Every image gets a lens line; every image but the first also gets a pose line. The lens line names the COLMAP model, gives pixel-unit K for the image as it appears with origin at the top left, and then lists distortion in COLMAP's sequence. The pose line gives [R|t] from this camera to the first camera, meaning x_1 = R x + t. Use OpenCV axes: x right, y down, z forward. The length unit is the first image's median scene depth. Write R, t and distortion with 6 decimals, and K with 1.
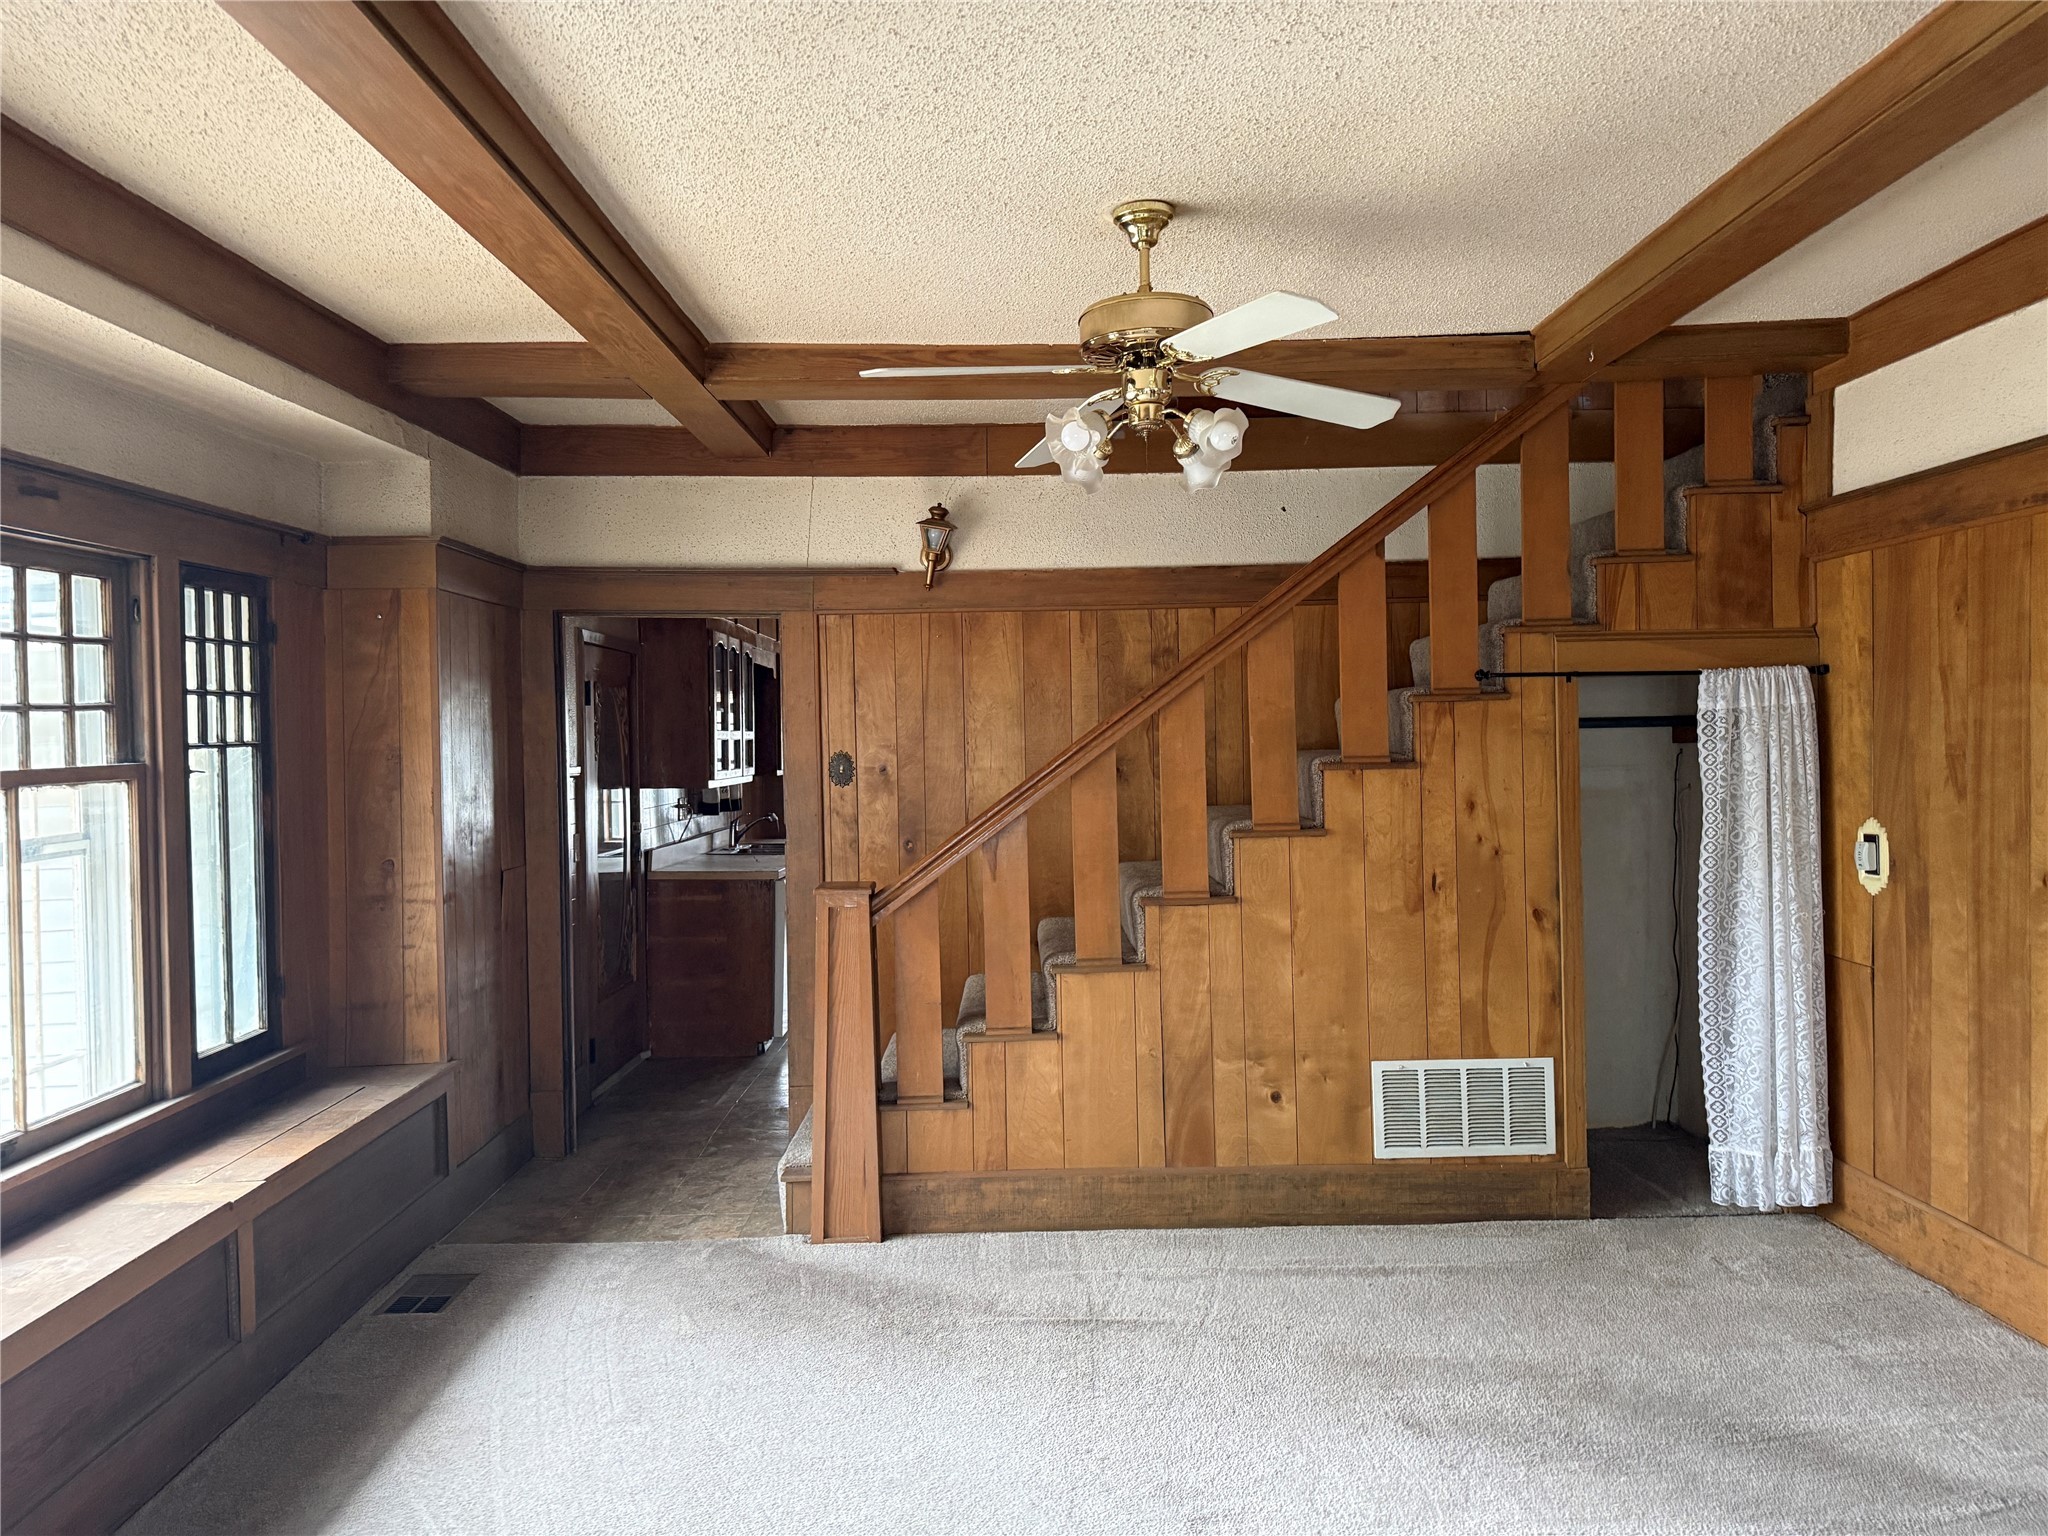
lens RADIAL K [[1412.4, 0, 1024.0], [0, 1412.4, 768.0], [0, 0, 1]] dist [0.003933, 0.001535]
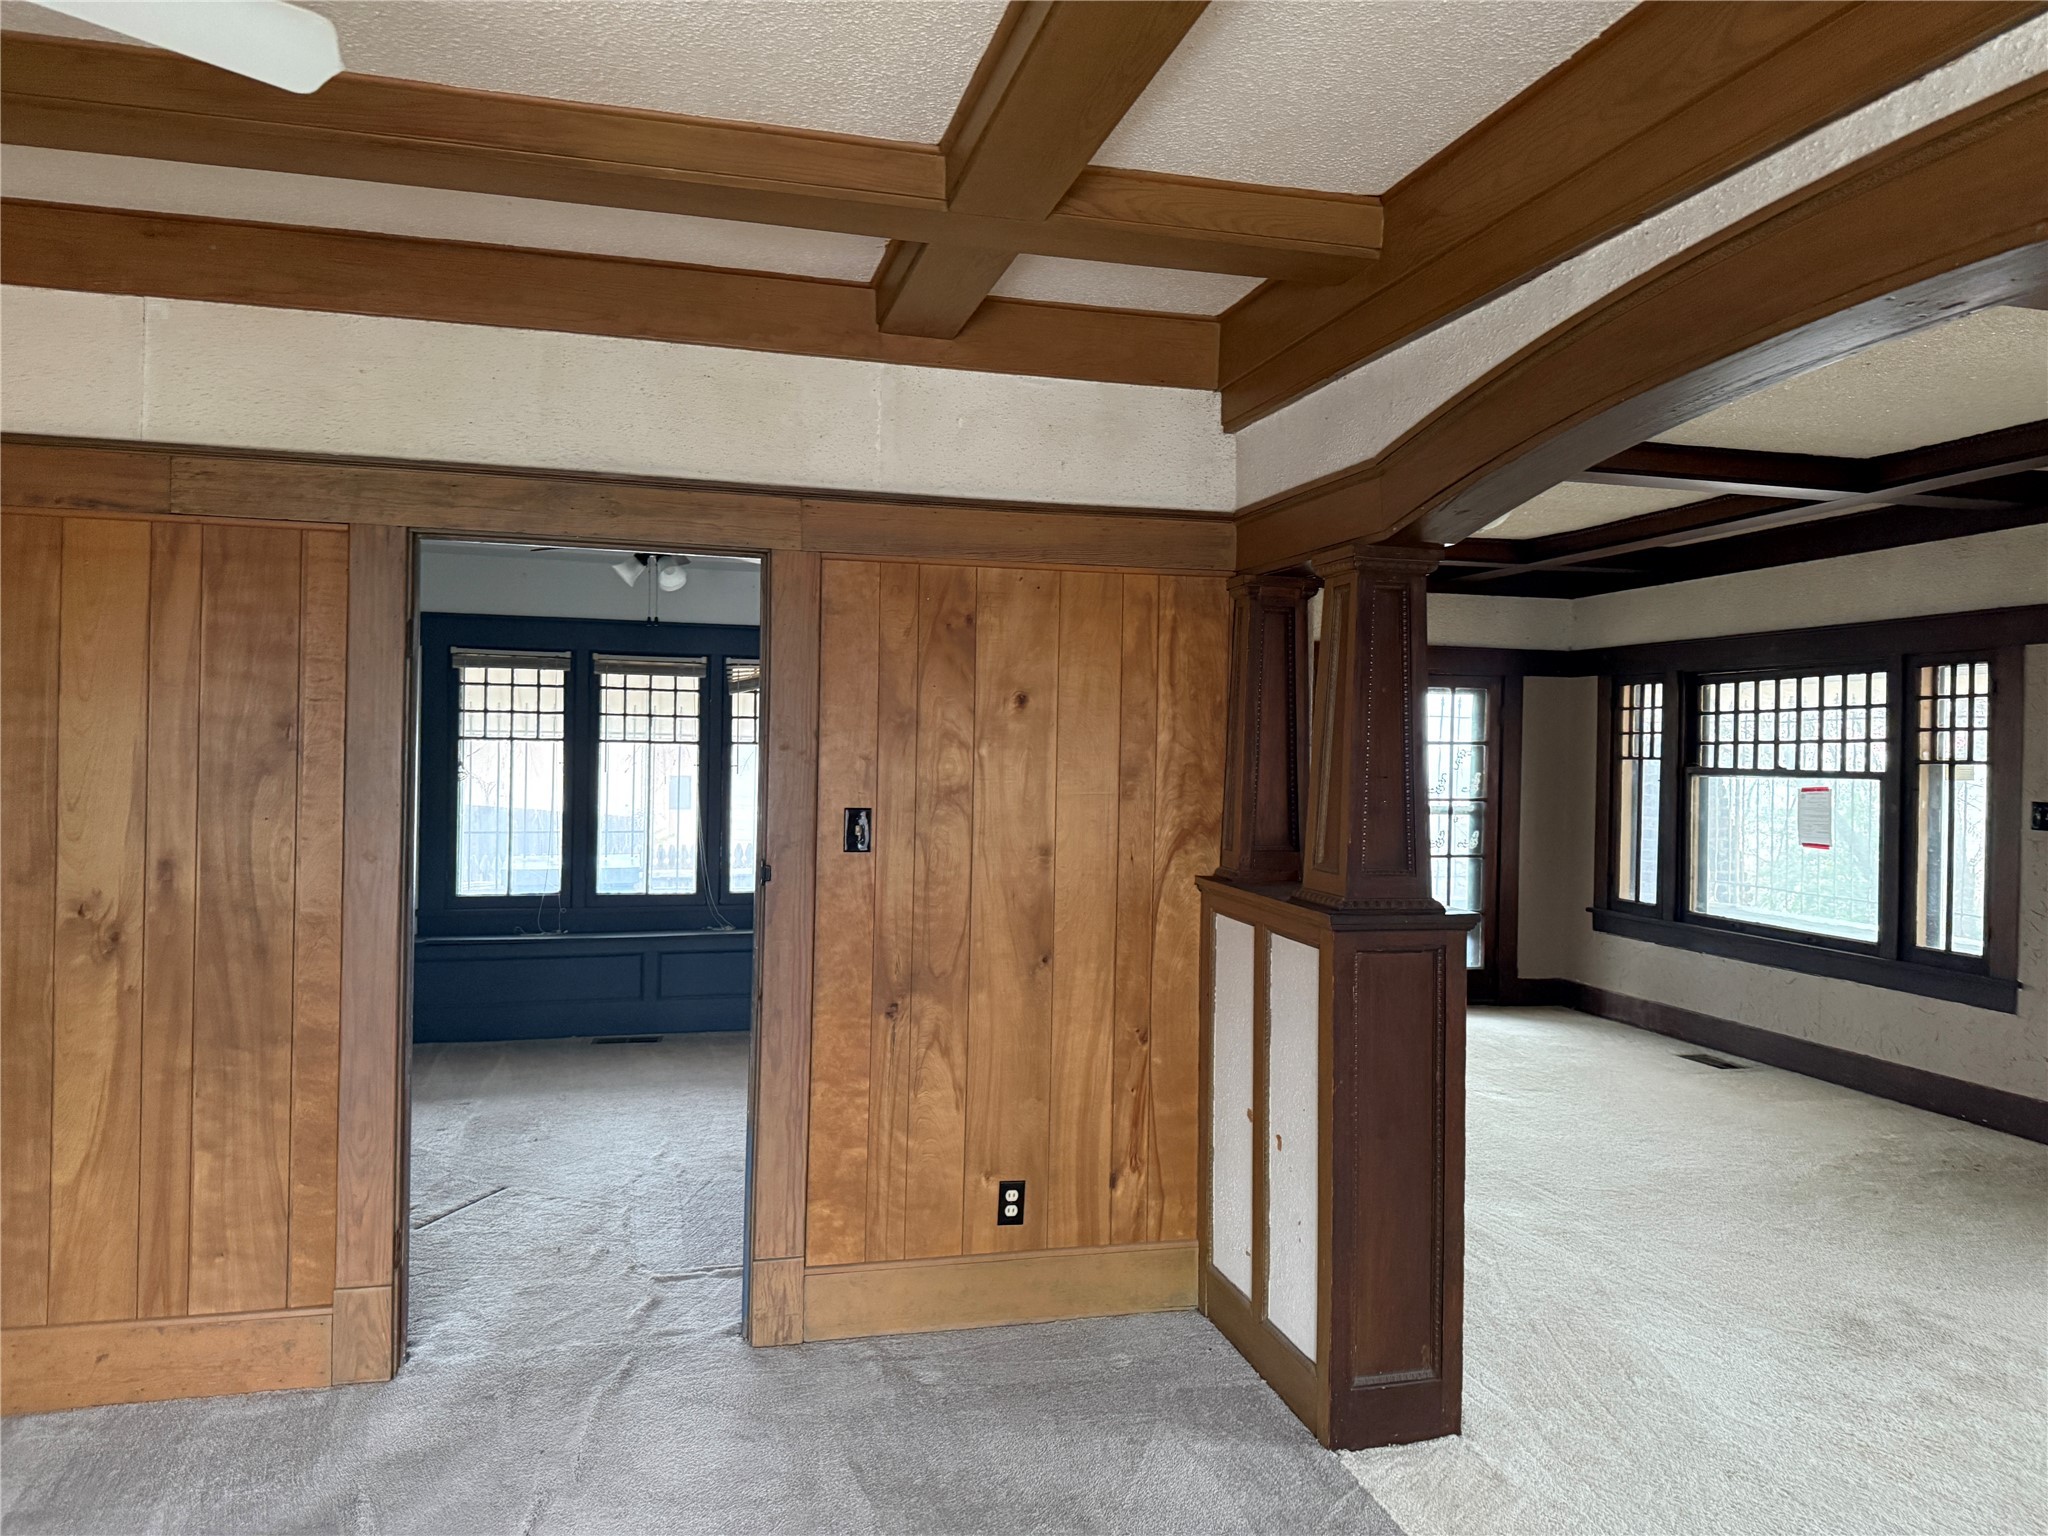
lens RADIAL K [[1464.9, 0, 1024.0], [0, 1464.9, 768.0], [0, 0, 1]] dist [0.003678, -0.001229]
pose [[-0.969315, 0.007474, -0.245710, 0.886135], [-0.002908, 0.999119, 0.041862, -0.079787], [0.245806, 0.041292, -0.968439, 2.469913]]
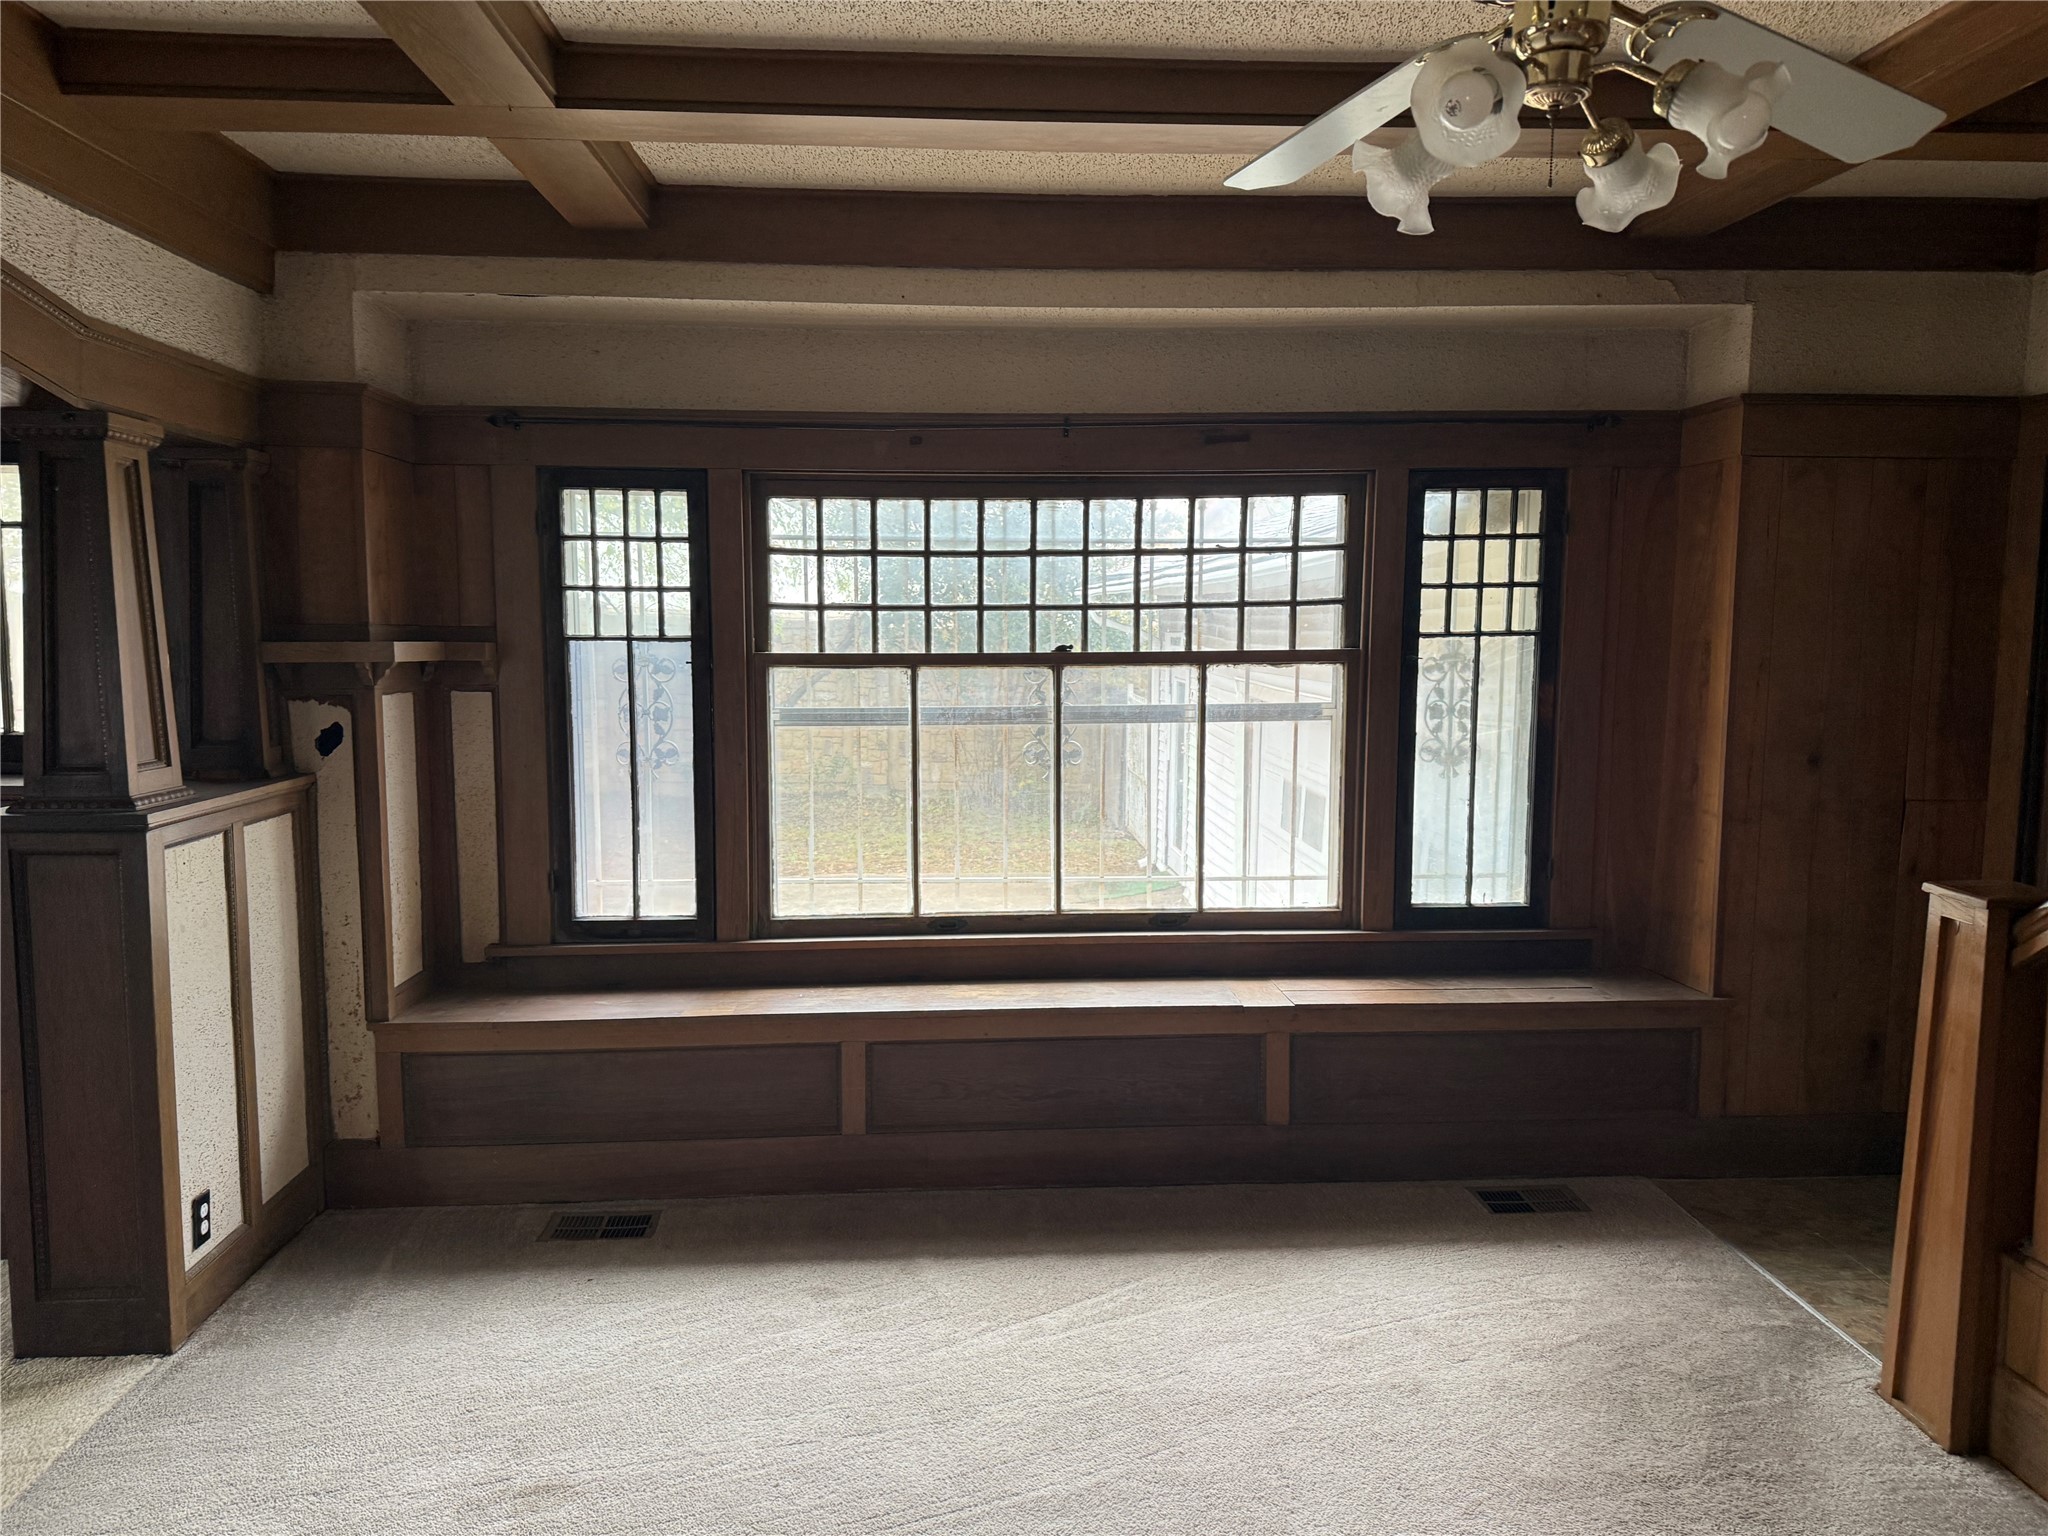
lens RADIAL K [[1464.9, 0, 1024.0], [0, 1464.9, 768.0], [0, 0, 1]] dist [0.003678, -0.001229]
pose [[0.054930, 0.123965, -0.990765, 0.573017], [-0.024435, 0.992133, 0.122781, -0.046339], [0.998191, 0.017465, 0.057527, 0.630369]]
